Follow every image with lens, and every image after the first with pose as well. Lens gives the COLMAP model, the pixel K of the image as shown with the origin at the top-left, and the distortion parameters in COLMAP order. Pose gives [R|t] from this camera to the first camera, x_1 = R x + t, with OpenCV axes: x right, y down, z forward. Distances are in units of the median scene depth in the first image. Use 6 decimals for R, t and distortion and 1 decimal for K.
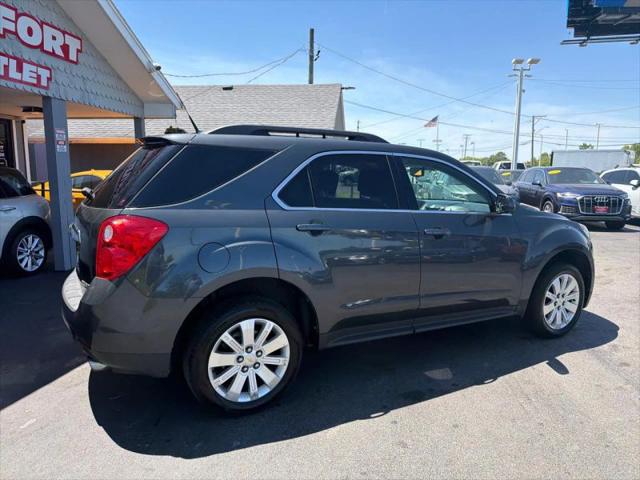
lens RADIAL K [[453.5, 0, 322.5], [0, 453.5, 233.0], [0, 0, 1]] dist [0.013873, -0.026066]
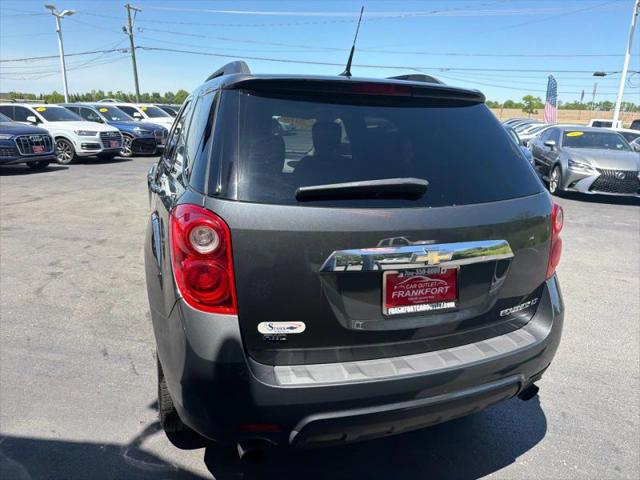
lens RADIAL K [[453.5, 0, 322.1], [0, 453.5, 240.3], [0, 0, 1]] dist [0.013873, -0.026066]
pose [[0.142723, -0.269123, 0.952472, -0.551980], [0.111716, 0.960554, 0.254666, -0.091317], [-0.983438, 0.070060, 0.167158, 0.534945]]
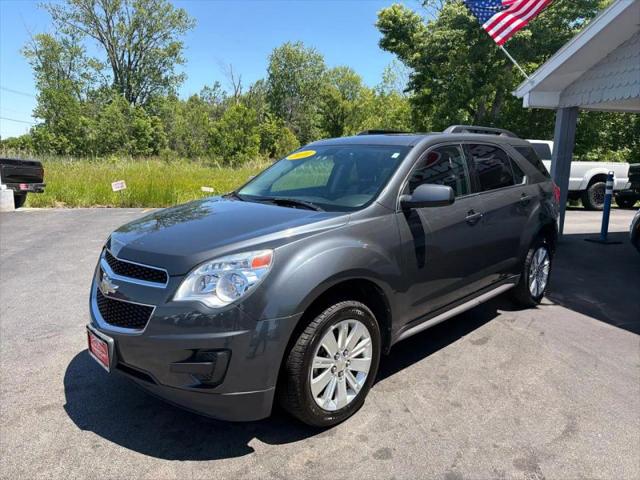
lens RADIAL K [[453.5, 0, 325.0], [0, 453.5, 234.7], [0, 0, 1]] dist [0.013873, -0.026066]
pose [[-0.956592, 0.017034, -0.290932, 0.365164], [-0.073373, 0.952056, 0.296994, -0.183958], [0.282043, 0.305449, -0.909479, 1.344635]]
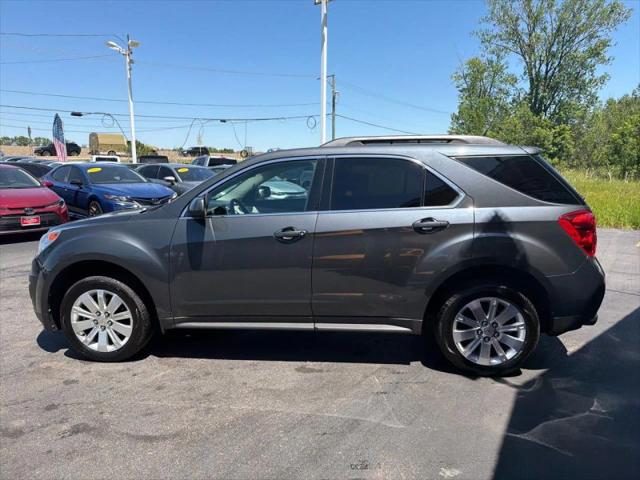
lens RADIAL K [[453.5, 0, 322.6], [0, 453.5, 241.8], [0, 0, 1]] dist [0.013873, -0.026066]
pose [[-0.829908, -0.114138, 0.546100, -0.350448], [0.063061, 0.953384, 0.295096, -0.200129], [-0.554325, 0.279340, -0.784023, 1.275381]]
